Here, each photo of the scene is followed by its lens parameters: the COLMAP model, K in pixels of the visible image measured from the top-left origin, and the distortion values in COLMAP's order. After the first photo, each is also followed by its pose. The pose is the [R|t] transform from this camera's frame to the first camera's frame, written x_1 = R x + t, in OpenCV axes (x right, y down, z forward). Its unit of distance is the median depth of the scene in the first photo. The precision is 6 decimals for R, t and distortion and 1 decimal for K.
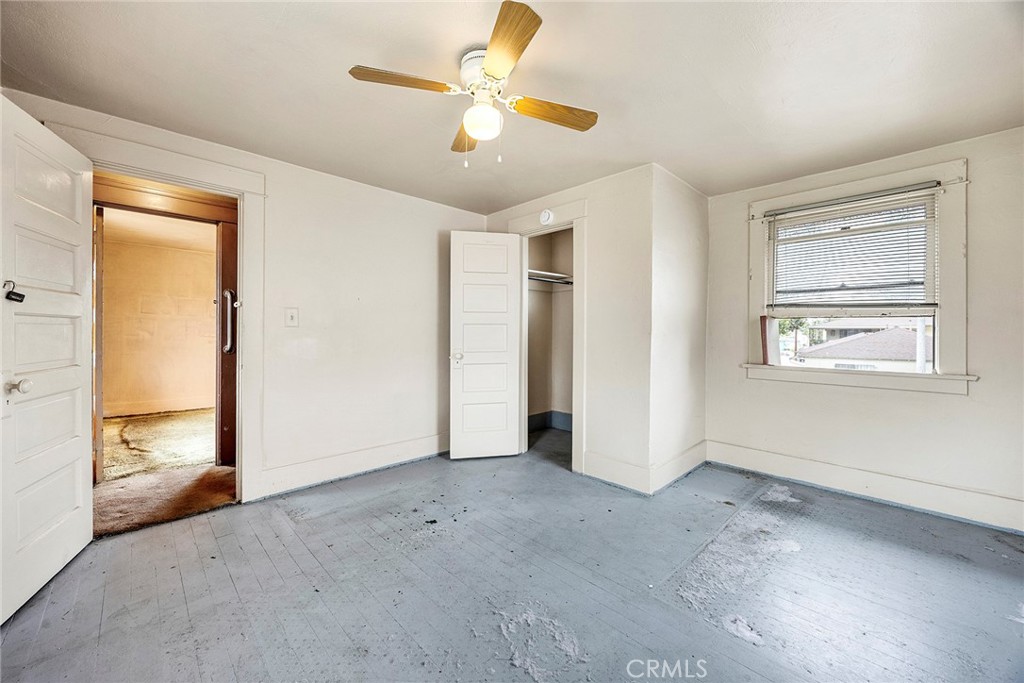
lens RADIAL K [[395.2, 0, 513.7], [0, 395.2, 337.6], [0, 0, 1]] dist [-0.001364, -0.000461]
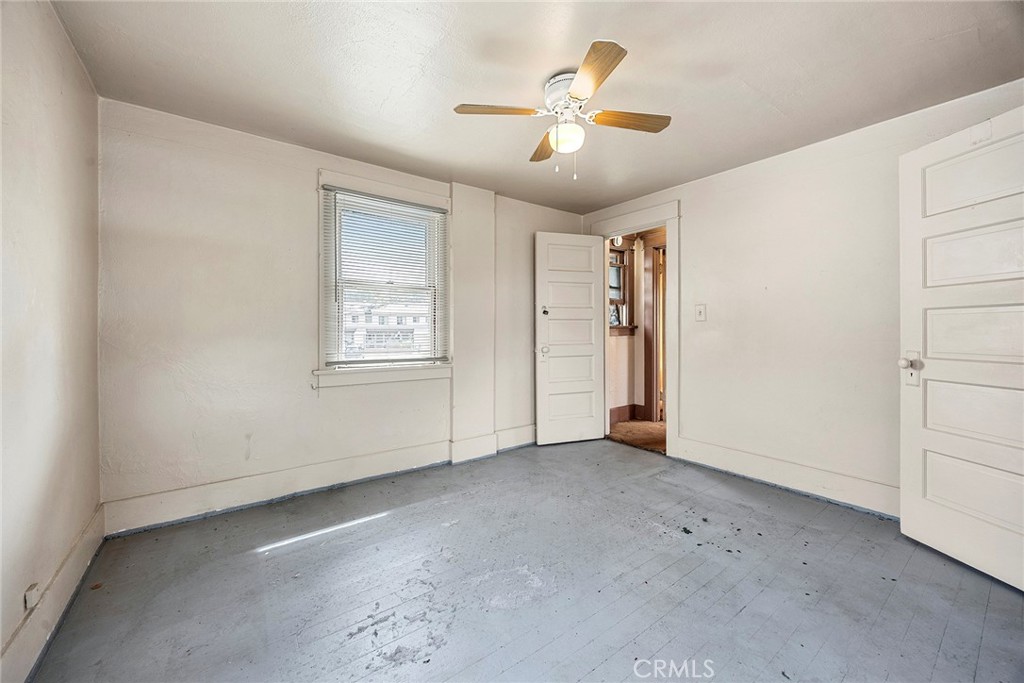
lens RADIAL K [[395.2, 0, 509.9], [0, 395.2, 334.4], [0, 0, 1]] dist [-0.001364, -0.000461]
pose [[-0.134557, 0.010899, -0.990846, 0.699699], [-0.007876, 0.999896, 0.012069, 0.001768], [0.990875, 0.009428, -0.134457, 0.662252]]
